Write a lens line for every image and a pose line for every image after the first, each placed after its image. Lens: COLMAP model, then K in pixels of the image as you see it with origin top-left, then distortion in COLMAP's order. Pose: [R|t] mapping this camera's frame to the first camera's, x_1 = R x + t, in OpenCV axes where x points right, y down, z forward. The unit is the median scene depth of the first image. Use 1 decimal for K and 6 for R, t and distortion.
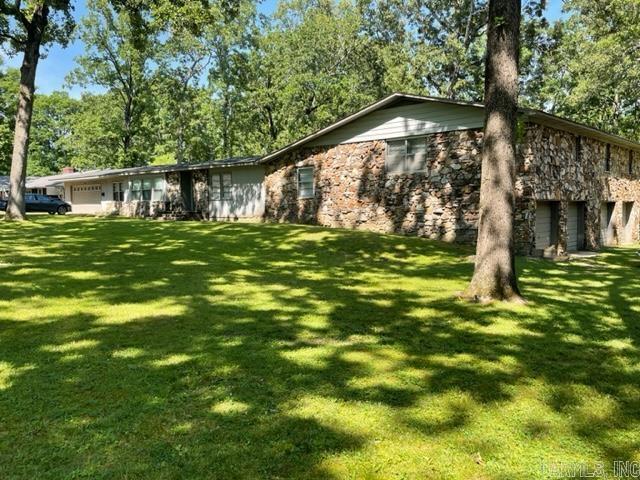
lens RADIAL K [[538.5, 0, 318.5], [0, 538.5, 240.8], [0, 0, 1]] dist [0.067272, -0.036304]
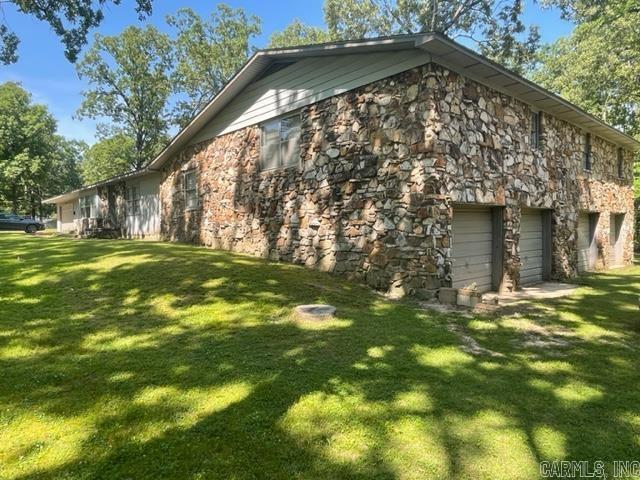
lens RADIAL K [[420.6, 0, 320.8], [0, 420.6, 243.4], [0, 0, 1]] dist [0.004841, 0.008335]
pose [[0.995003, -0.002091, -0.099826, 0.257252], [-0.000205, 0.999736, -0.022983, -0.017200], [0.099847, 0.022889, 0.994739, 0.453817]]
